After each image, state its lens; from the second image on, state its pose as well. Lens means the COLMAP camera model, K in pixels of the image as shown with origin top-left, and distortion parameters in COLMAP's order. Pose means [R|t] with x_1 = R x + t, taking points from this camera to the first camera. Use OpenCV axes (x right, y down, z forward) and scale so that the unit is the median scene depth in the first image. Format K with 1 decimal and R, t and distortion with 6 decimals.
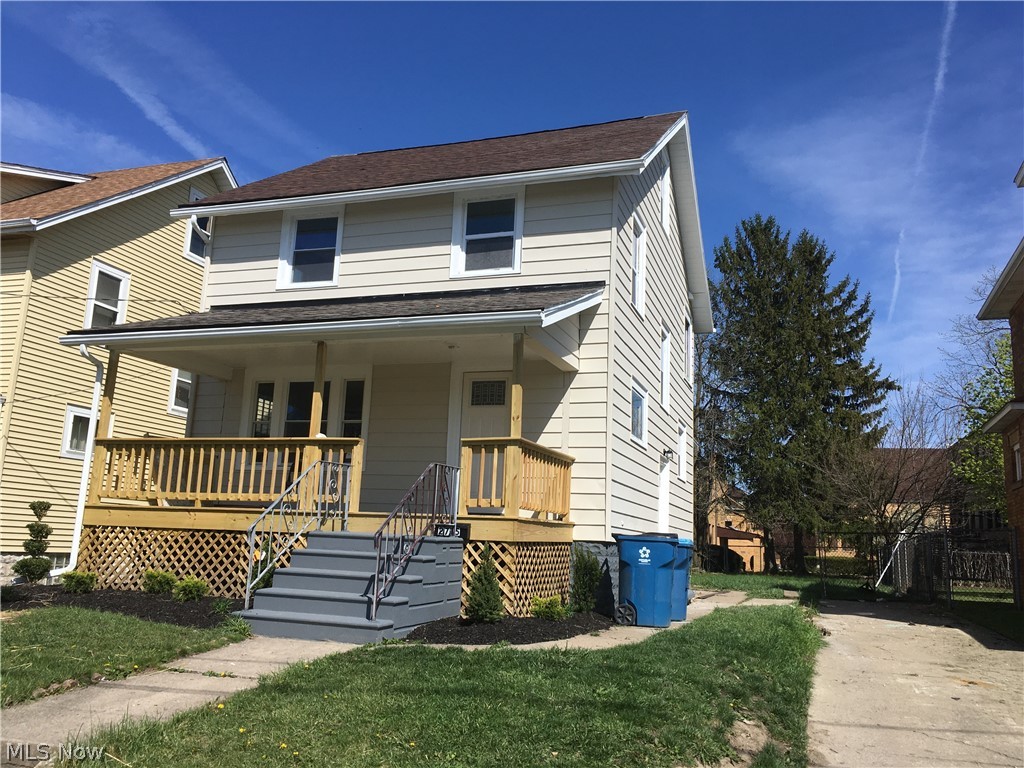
lens RADIAL K [[873.9, 0, 515.8], [0, 873.9, 385.5], [0, 0, 1]] dist [0.069591, -0.070435]
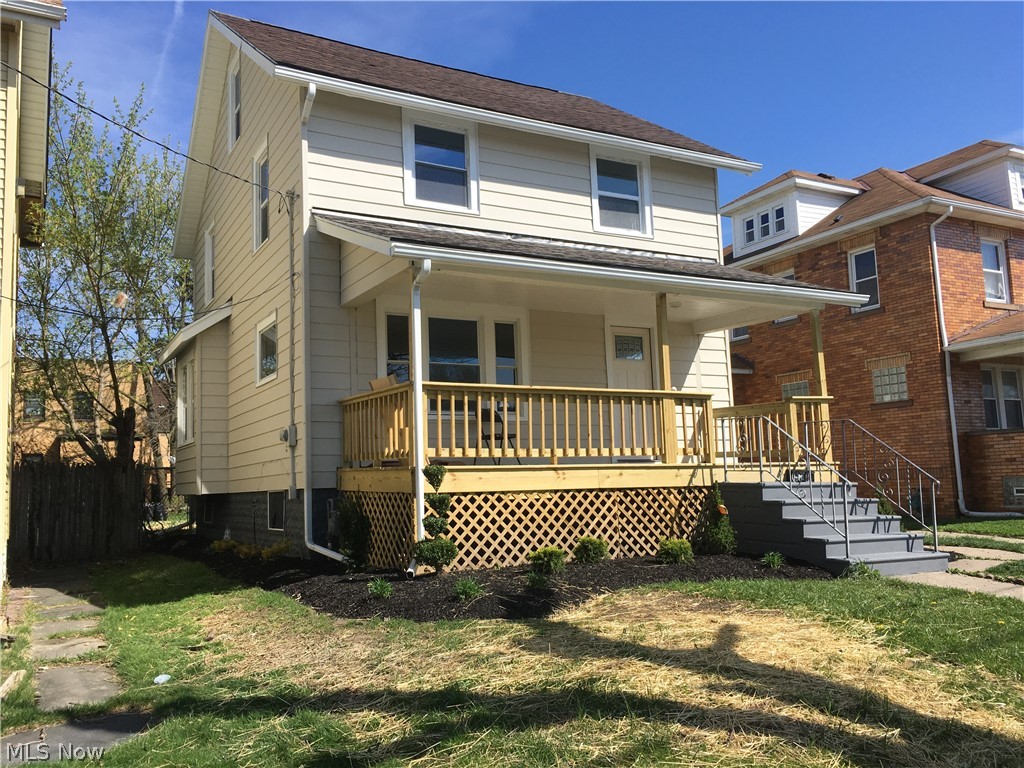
lens RADIAL K [[926.5, 0, 533.1], [0, 926.5, 351.9], [0, 0, 1]] dist [0.097799, 0.005789]
pose [[0.640432, 0.050602, 0.766346, -0.880434], [-0.079639, 0.996824, 0.000733, 0.020219], [-0.763875, -0.061500, 0.642427, 0.338890]]
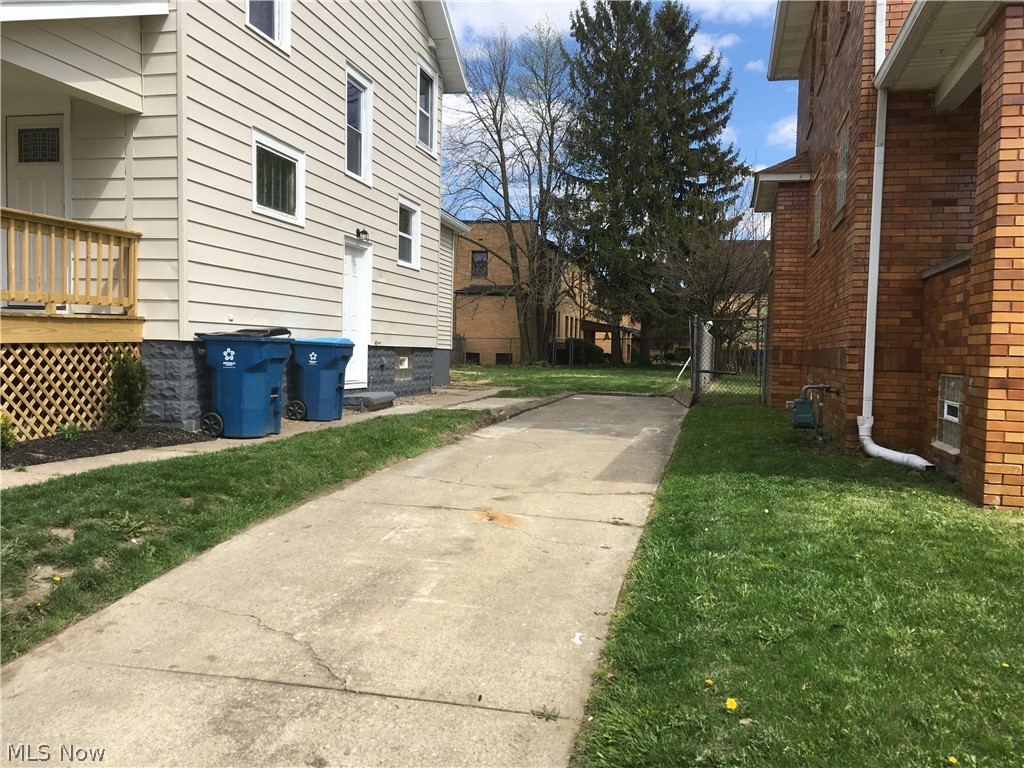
lens RADIAL K [[873.9, 0, 506.1], [0, 873.9, 382.8], [0, 0, 1]] dist [0.069591, -0.070435]
pose [[0.995369, -0.016479, 0.094701, 0.263865], [-0.005488, 0.973845, 0.227147, 0.028837], [-0.095967, -0.226615, 0.969245, 0.170931]]
